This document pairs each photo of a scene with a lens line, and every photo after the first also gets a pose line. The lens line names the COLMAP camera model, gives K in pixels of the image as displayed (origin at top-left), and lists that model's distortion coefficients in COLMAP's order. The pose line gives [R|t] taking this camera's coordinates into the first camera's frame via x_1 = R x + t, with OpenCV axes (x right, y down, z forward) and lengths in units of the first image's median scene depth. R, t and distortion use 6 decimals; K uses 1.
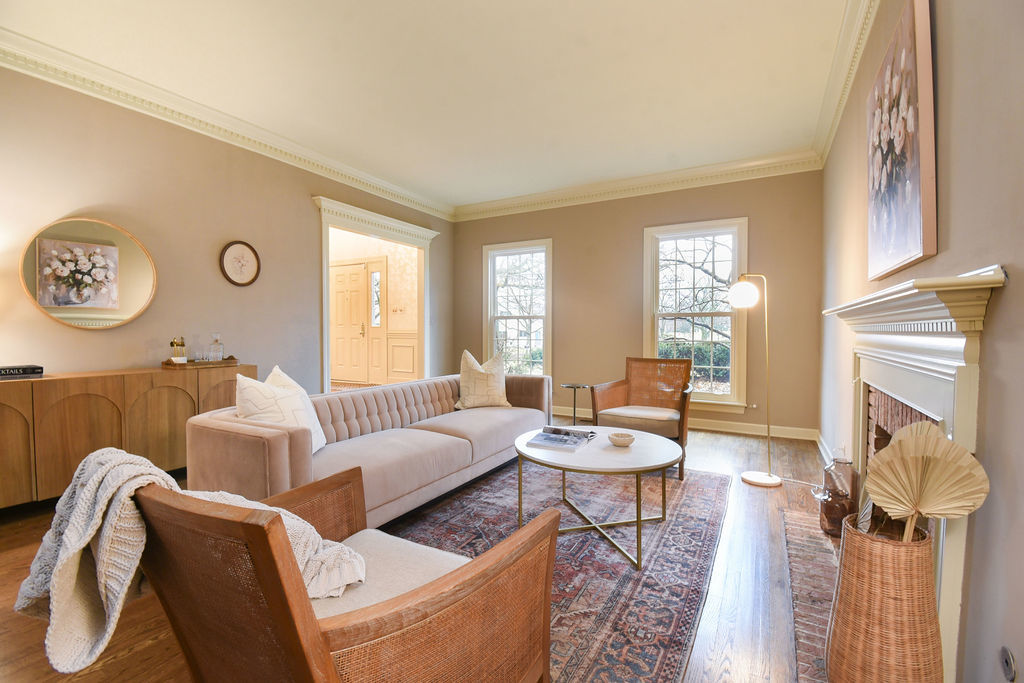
lens RADIAL K [[444.7, 0, 509.9], [0, 444.7, 339.7], [0, 0, 1]] dist [0.020305, -0.024282]
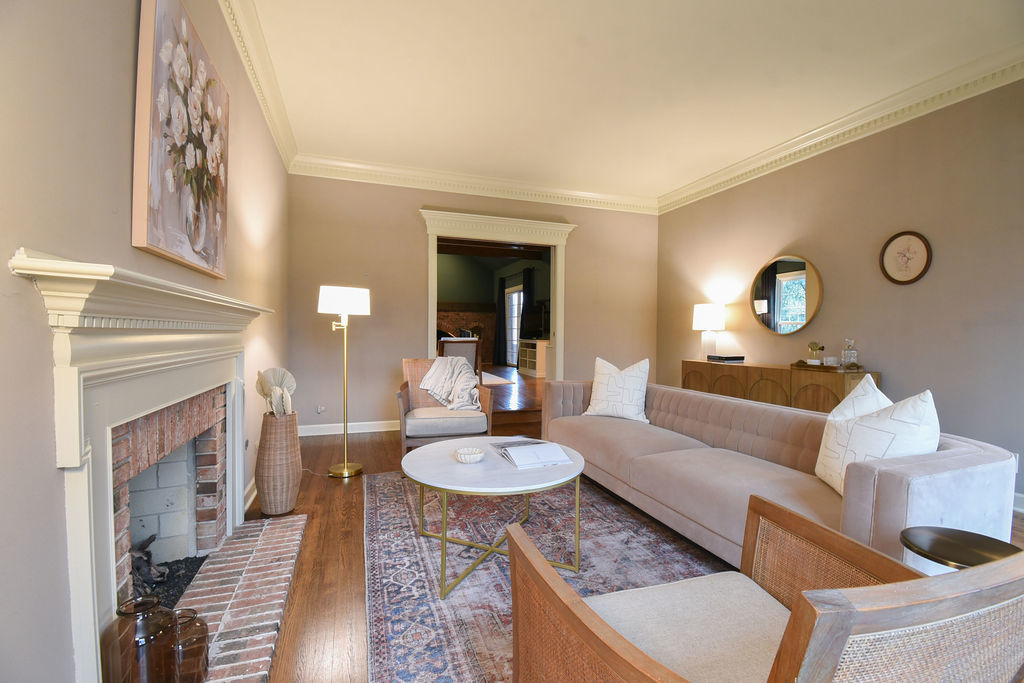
lens RADIAL K [[444.7, 0, 509.9], [0, 444.7, 339.7], [0, 0, 1]] dist [0.020305, -0.024282]
pose [[-0.658315, 0.002253, -0.752739, 0.787981], [-0.026700, 0.999296, 0.026342, -0.025978], [0.752269, 0.037439, -0.657792, 1.494775]]
